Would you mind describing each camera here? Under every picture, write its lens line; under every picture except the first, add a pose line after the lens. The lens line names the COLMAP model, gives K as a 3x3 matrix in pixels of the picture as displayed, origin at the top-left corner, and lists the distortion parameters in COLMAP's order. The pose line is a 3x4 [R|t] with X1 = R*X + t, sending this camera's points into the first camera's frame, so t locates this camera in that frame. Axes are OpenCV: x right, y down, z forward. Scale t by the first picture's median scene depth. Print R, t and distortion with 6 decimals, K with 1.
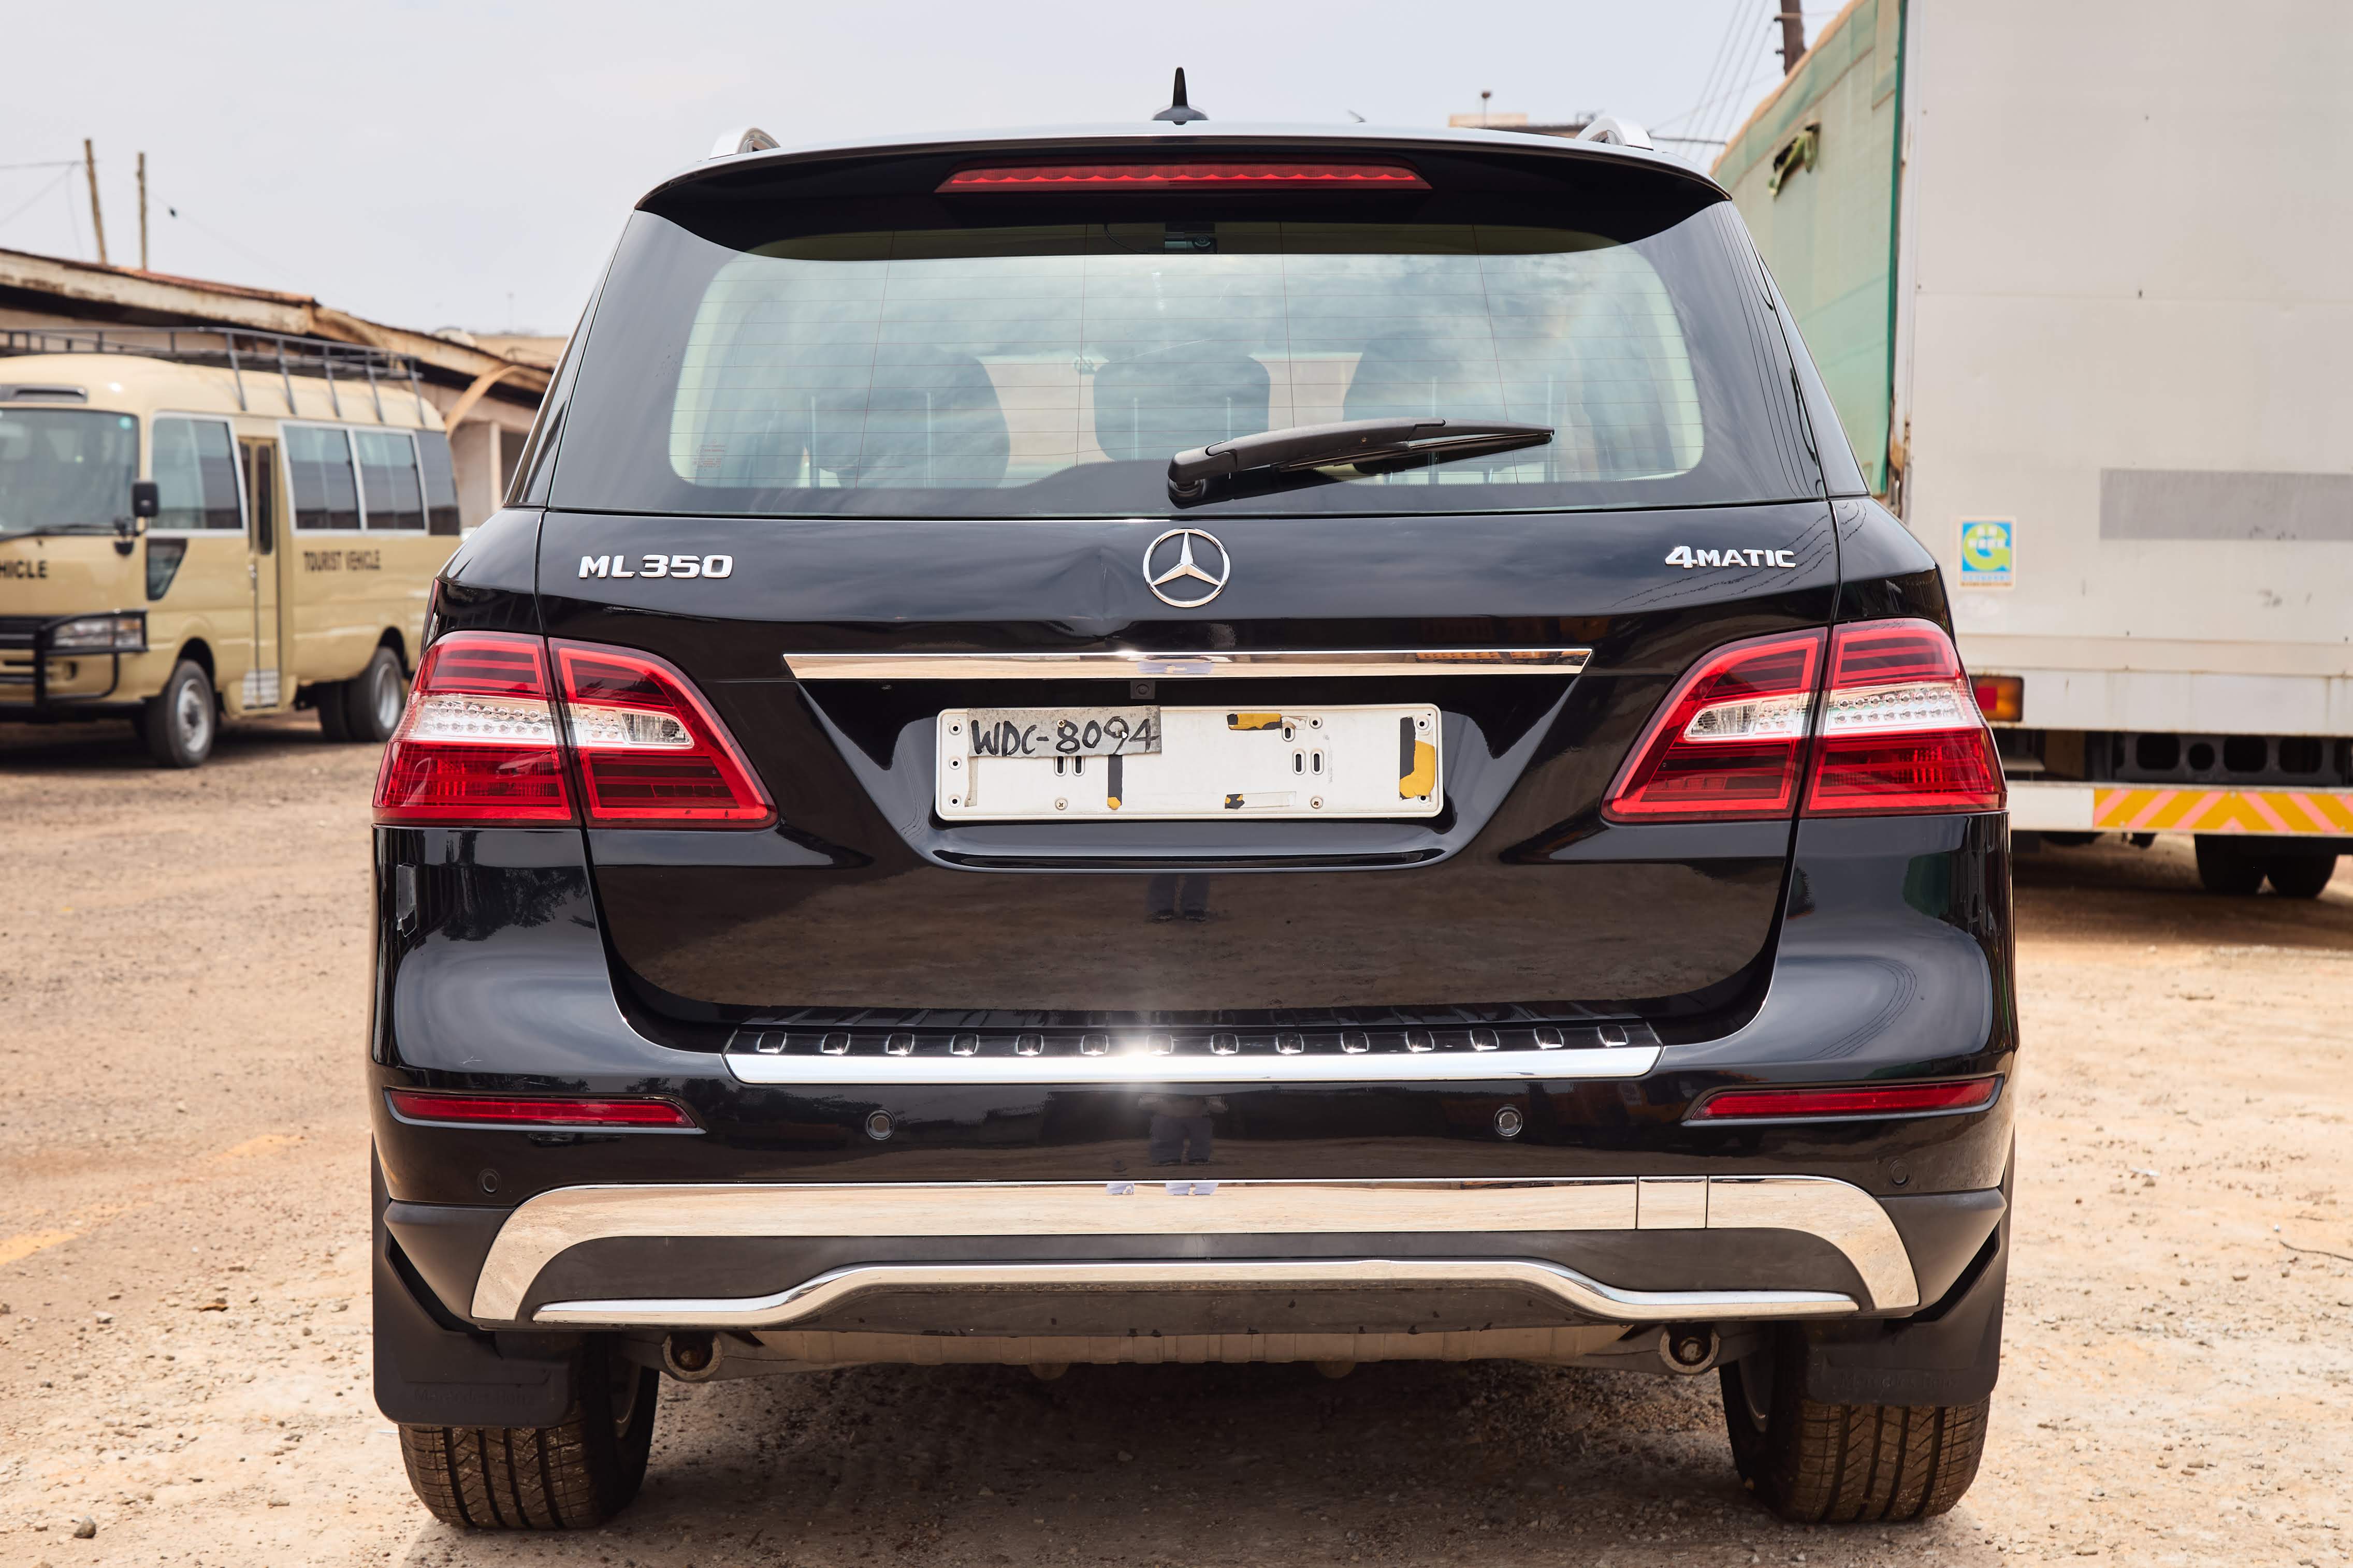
lens RADIAL K [[3893.0, 0, 1176.5], [0, 3893.0, 784.0], [0, 0, 1]] dist [0.017391, -0.052141]
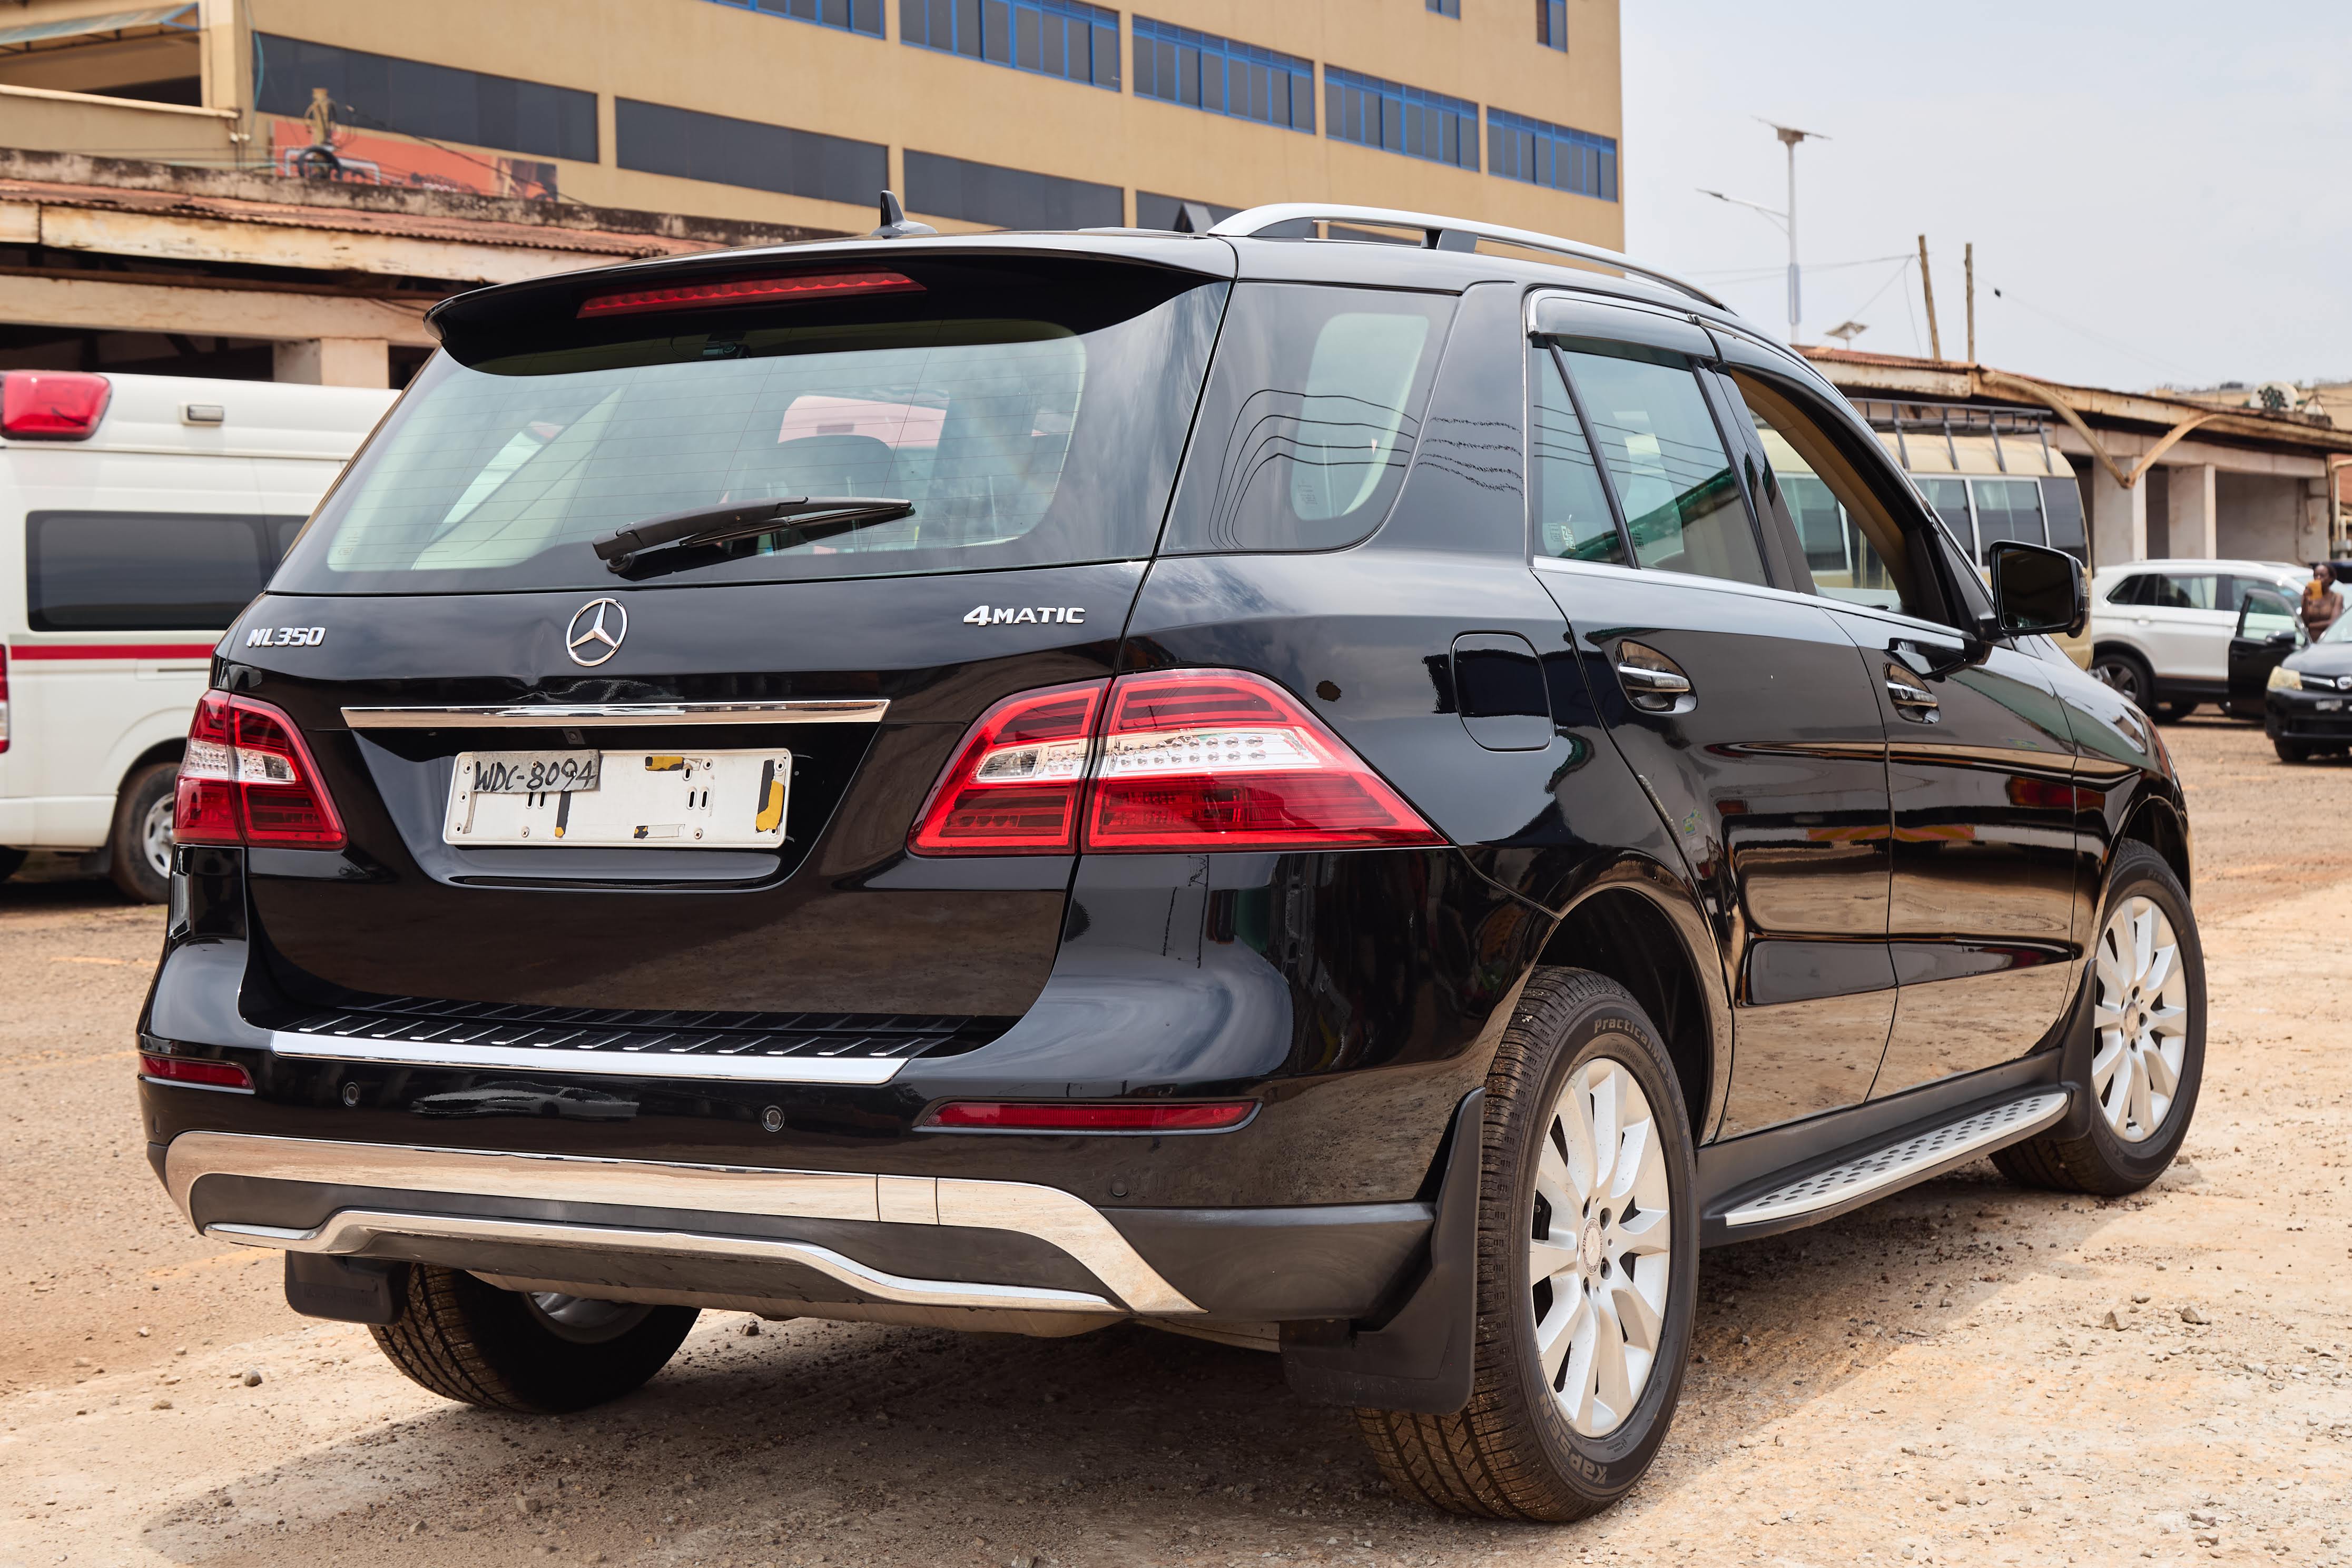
lens RADIAL K [[3377.8, 0, 1176.0], [0, 3377.8, 784.0], [0, 0, 1]] dist [0.006739, -0.023342]
pose [[0.884905, 0.006004, -0.465733, 0.623604], [-0.006322, 0.999980, 0.000878, -0.011721], [0.465729, 0.002167, 0.884925, 0.179197]]
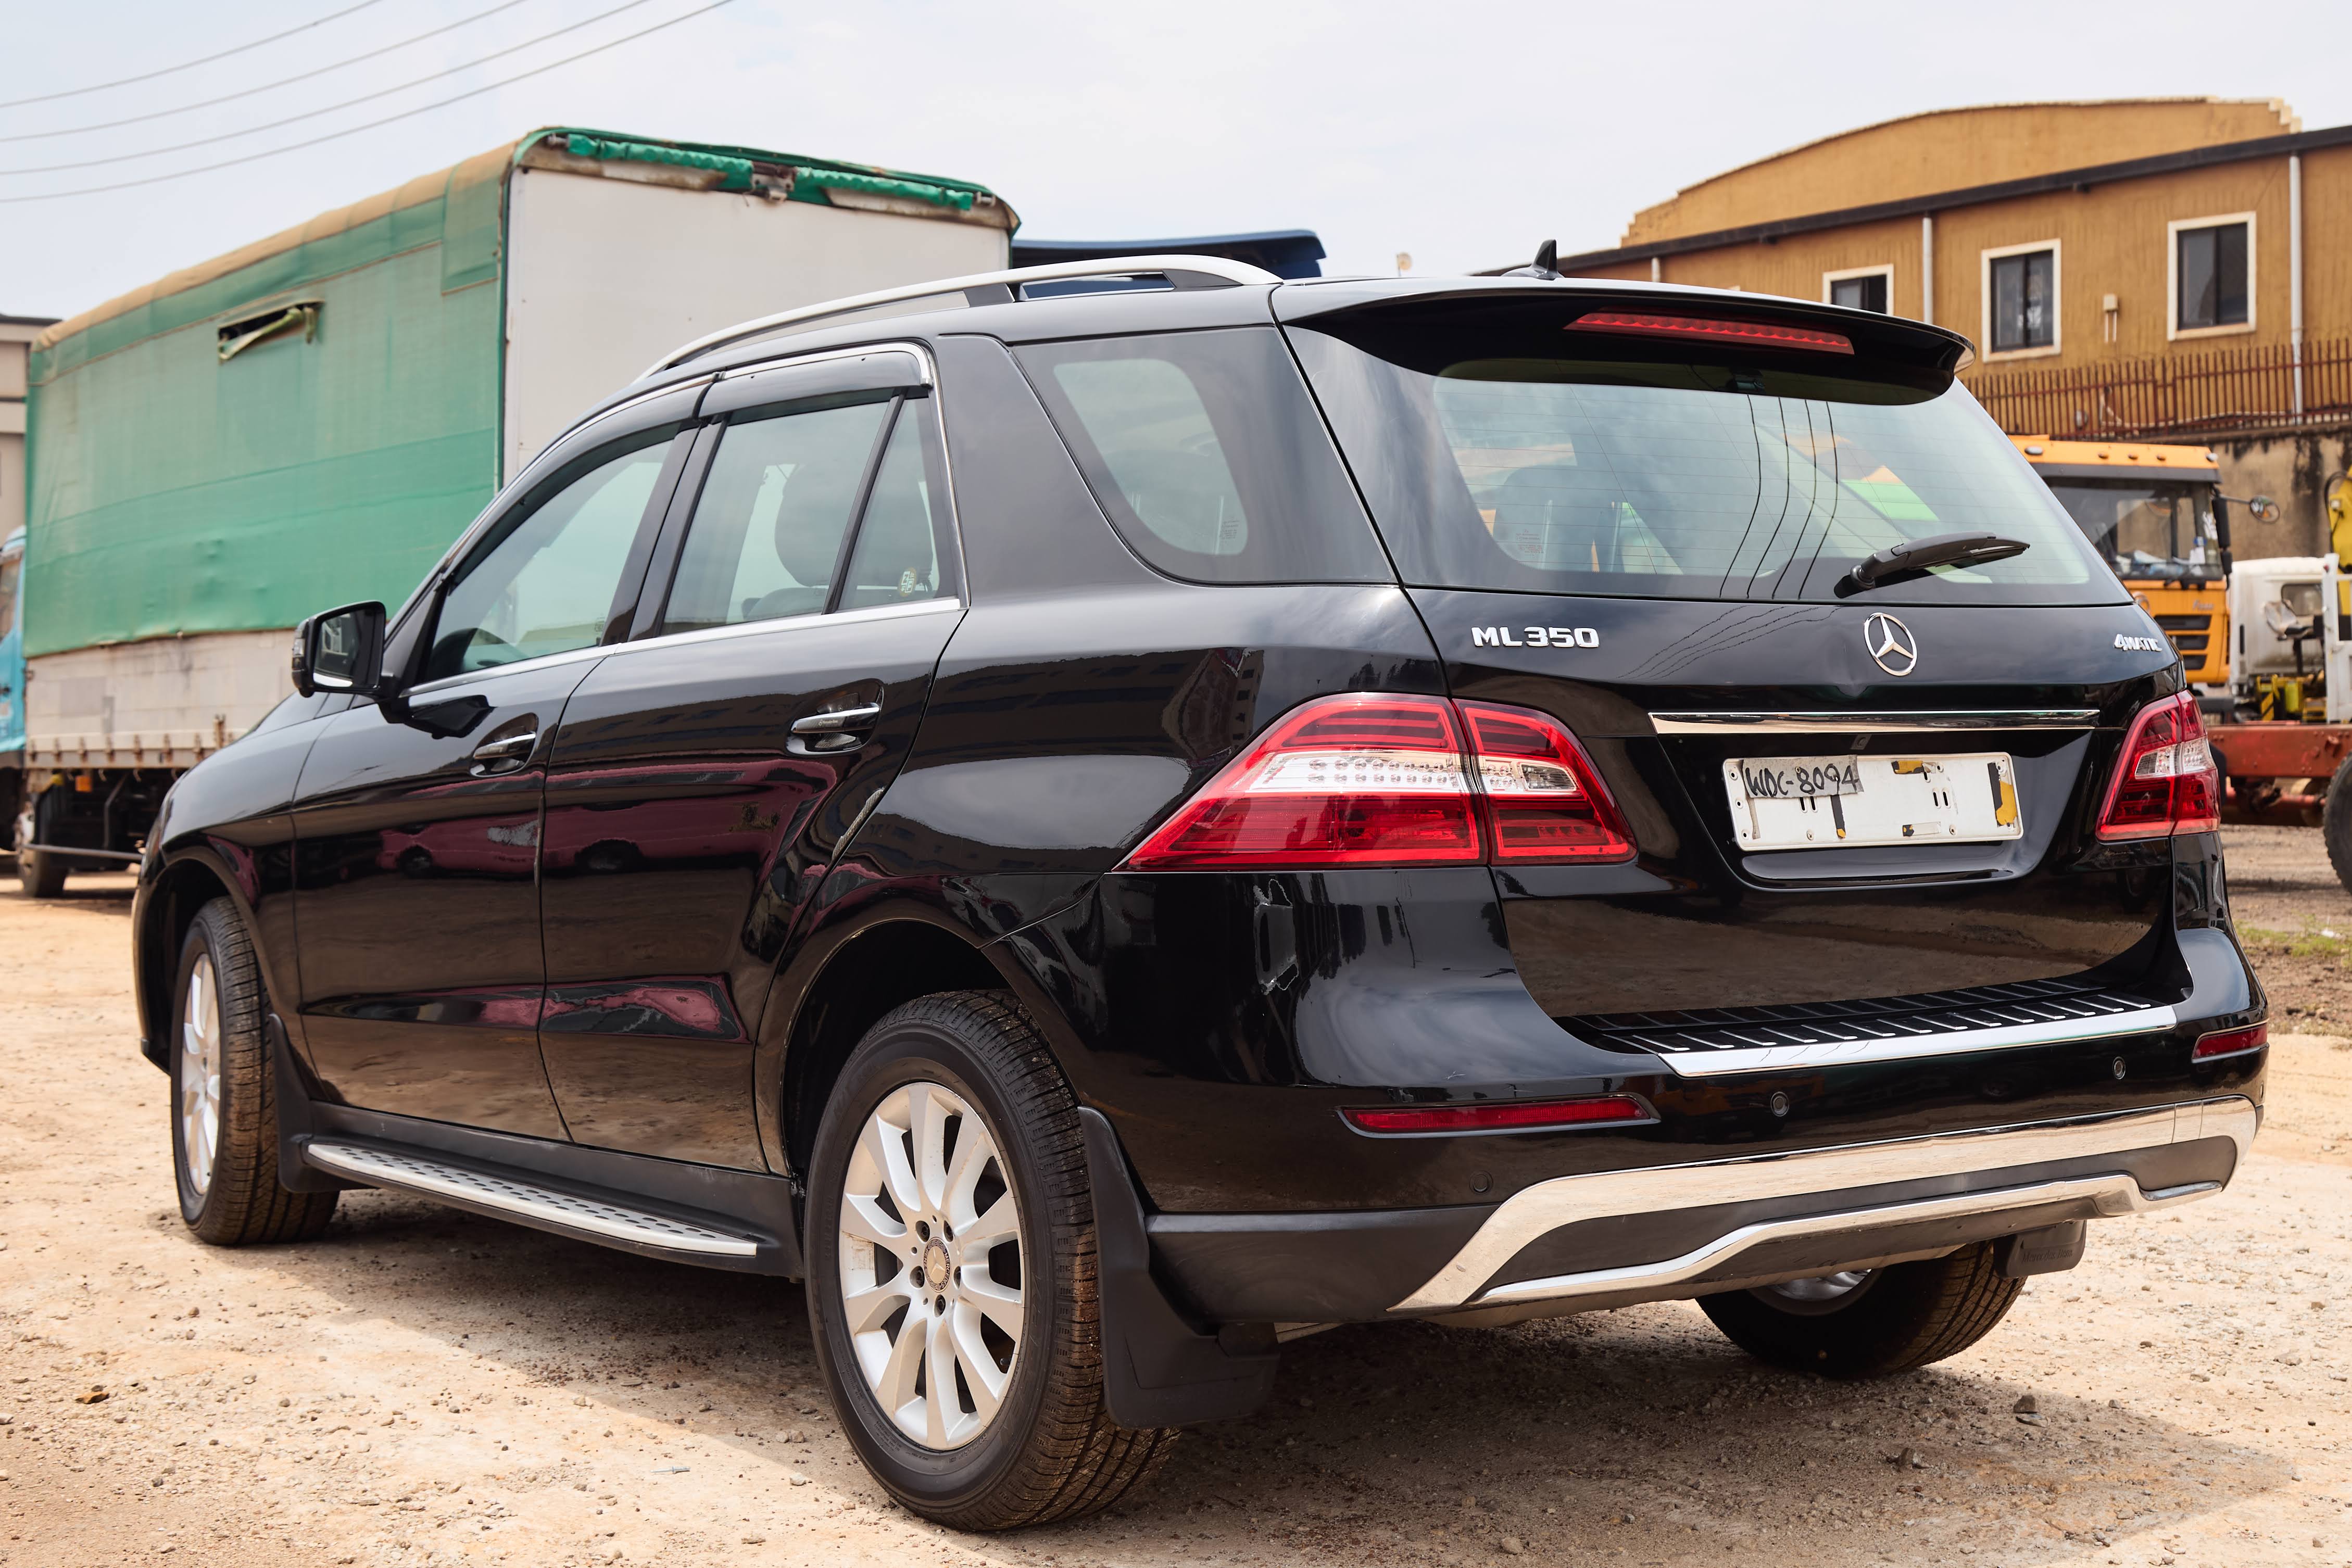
lens RADIAL K [[3377.6, 0, 1176.0], [0, 3377.6, 784.0], [0, 0, 1]] dist [0.006739, -0.023342]
pose [[0.803697, -0.011014, 0.594937, -0.820268], [0.024571, 0.999590, -0.014687, -0.000330], [-0.594532, 0.026422, 0.803638, 0.261440]]
